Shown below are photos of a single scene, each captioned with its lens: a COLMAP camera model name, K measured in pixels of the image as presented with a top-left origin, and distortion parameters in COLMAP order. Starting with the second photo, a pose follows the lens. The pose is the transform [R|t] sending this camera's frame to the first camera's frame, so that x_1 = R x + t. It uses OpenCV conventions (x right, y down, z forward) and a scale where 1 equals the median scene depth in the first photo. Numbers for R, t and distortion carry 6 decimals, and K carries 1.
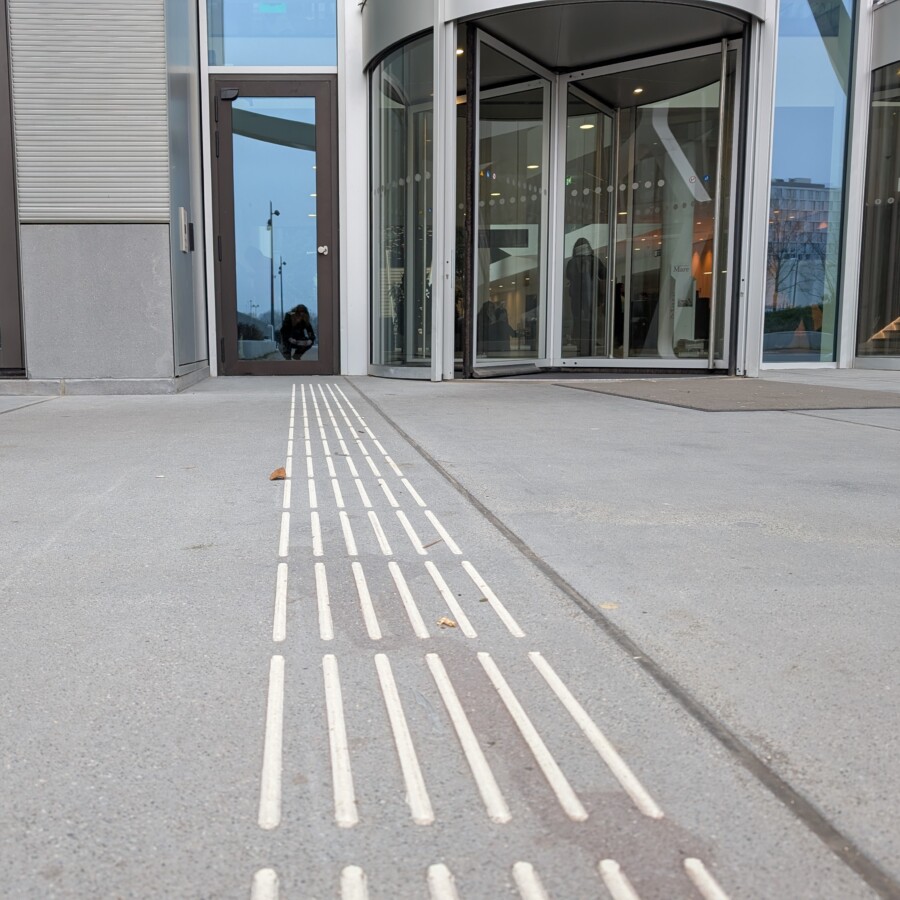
lens RADIAL K [[698.1, 0, 448.3], [0, 698.1, 453.8], [0, 0, 1]] dist [0.003053, -0.000543]
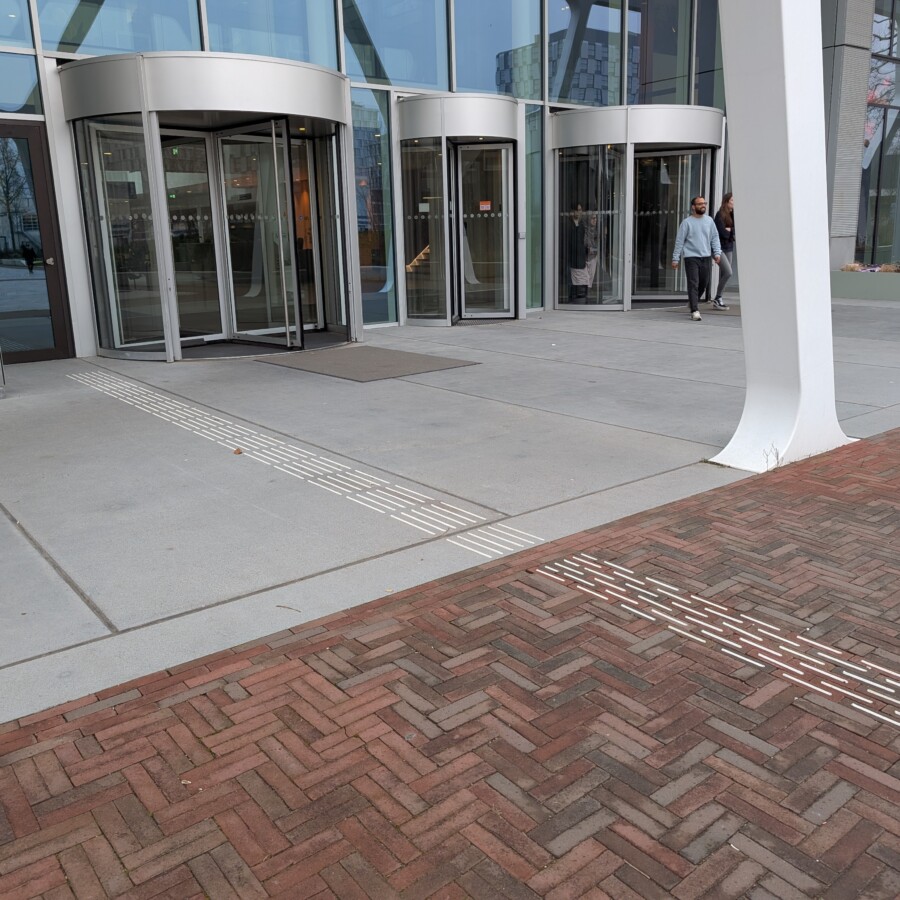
lens RADIAL K [[842.4, 0, 450.8], [0, 842.4, 443.6], [0, 0, 1]] dist [0.020596, 0.000000]
pose [[0.808242, -0.158556, 0.567102, -0.585114], [0.073605, 0.982716, 0.169855, -0.196912], [-0.584232, -0.095542, 0.805943, -0.799344]]
